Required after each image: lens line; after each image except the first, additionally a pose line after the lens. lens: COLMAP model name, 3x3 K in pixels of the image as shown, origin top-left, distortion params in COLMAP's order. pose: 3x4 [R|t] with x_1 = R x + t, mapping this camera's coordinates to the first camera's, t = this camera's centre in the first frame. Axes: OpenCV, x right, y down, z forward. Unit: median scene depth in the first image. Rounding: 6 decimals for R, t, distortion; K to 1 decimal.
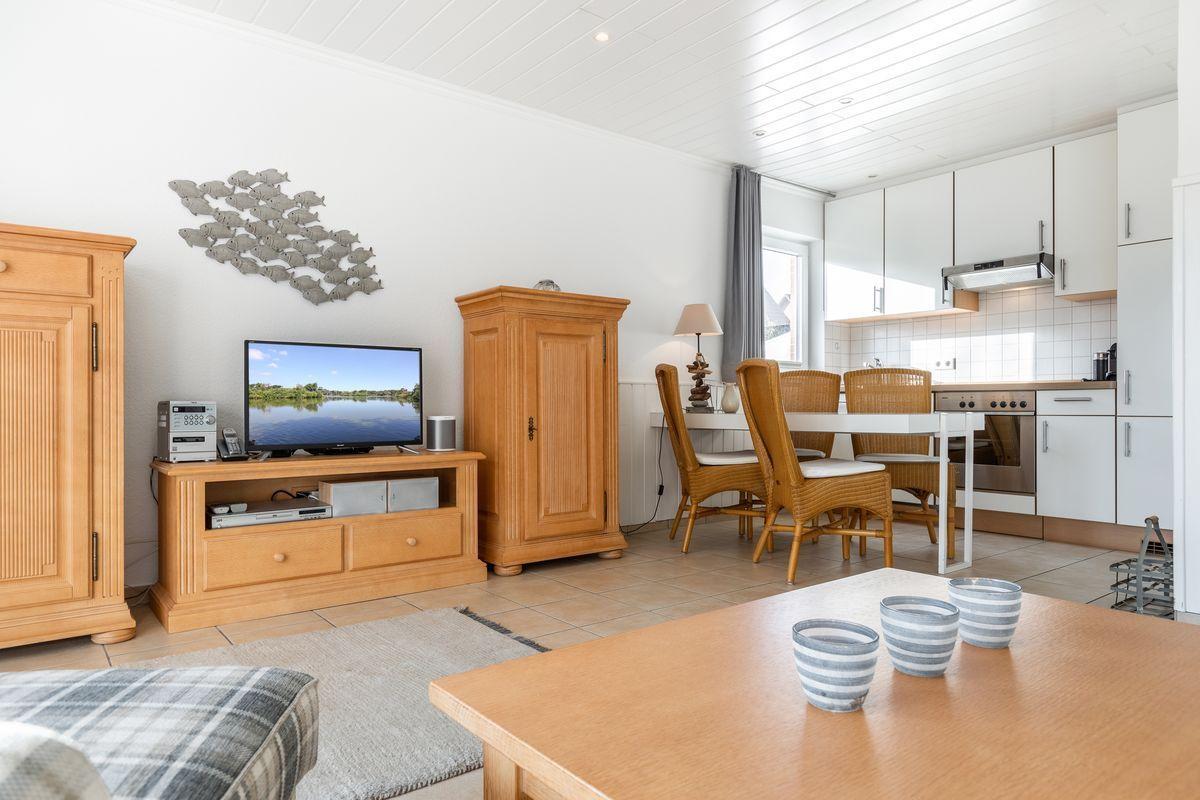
lens RADIAL K [[739.8, 0, 604.1], [0, 739.8, 404.7], [0, 0, 1]] dist [0.006587, -0.003323]
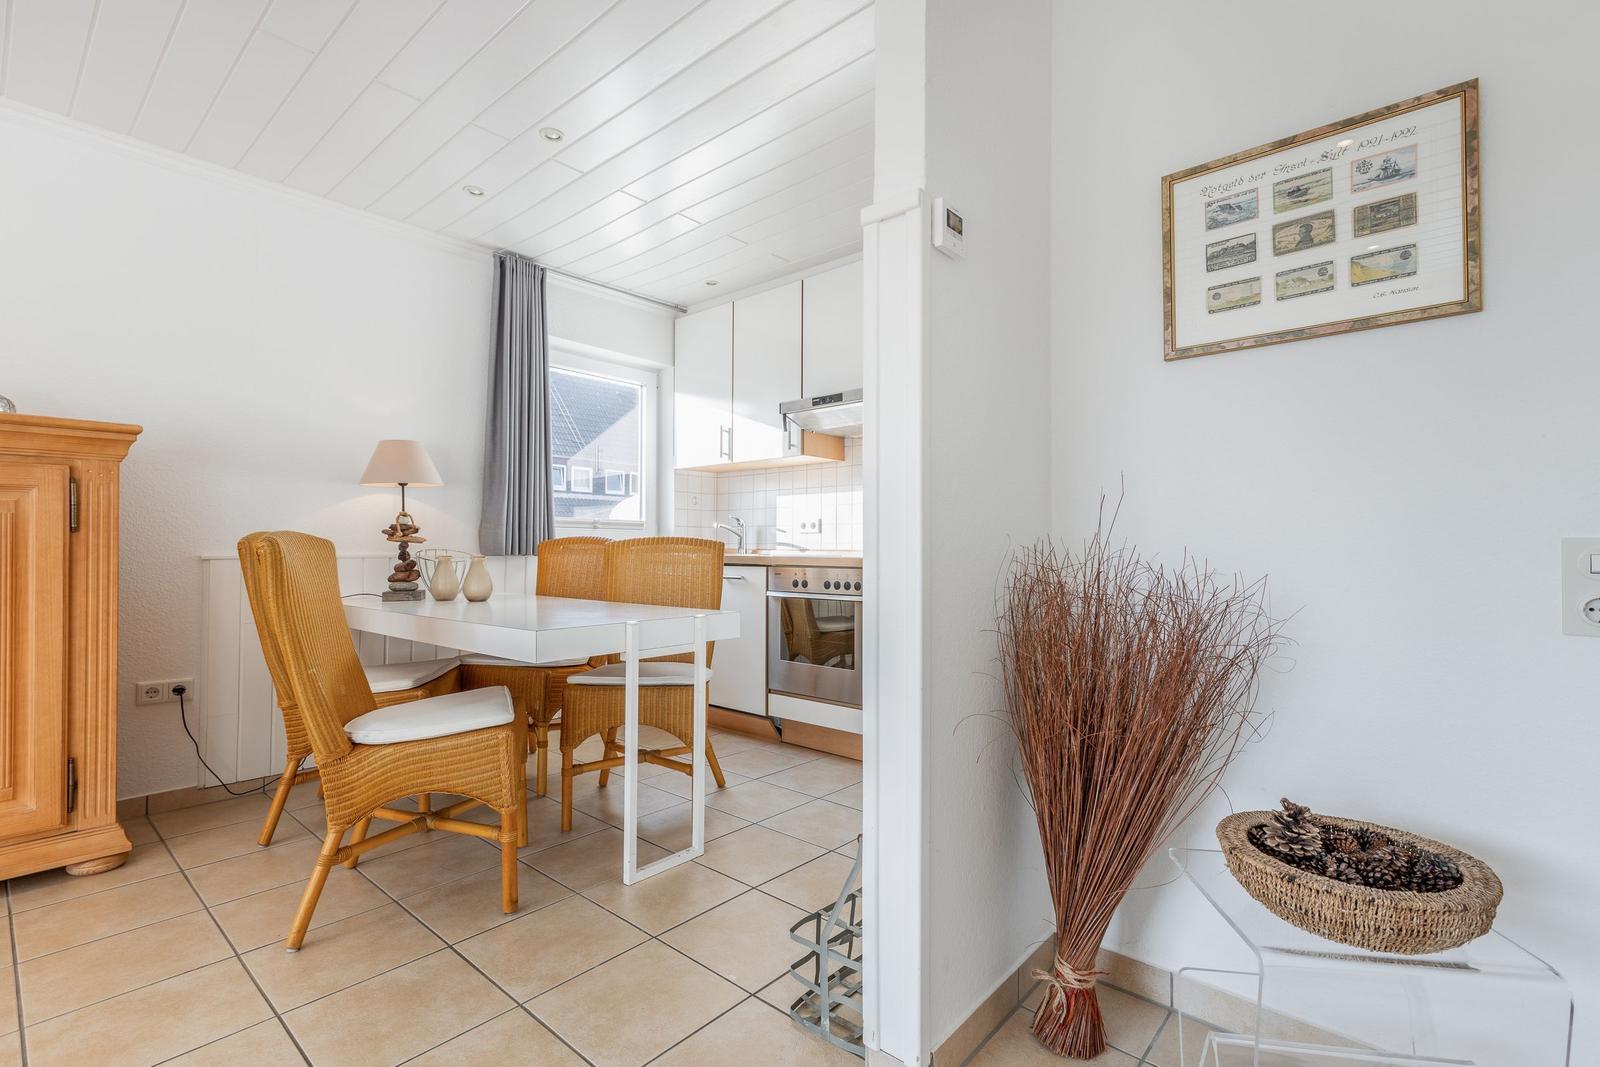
lens RADIAL K [[706.8, 0, 787.6], [0, 706.8, 535.3], [0, 0, 1]] dist [0.000772, 0.000637]
pose [[0.987681, 0.003842, 0.156432, 0.354217], [-0.001252, 0.999861, -0.016652, -0.035973], [-0.156474, 0.016251, 0.987548, 0.286456]]
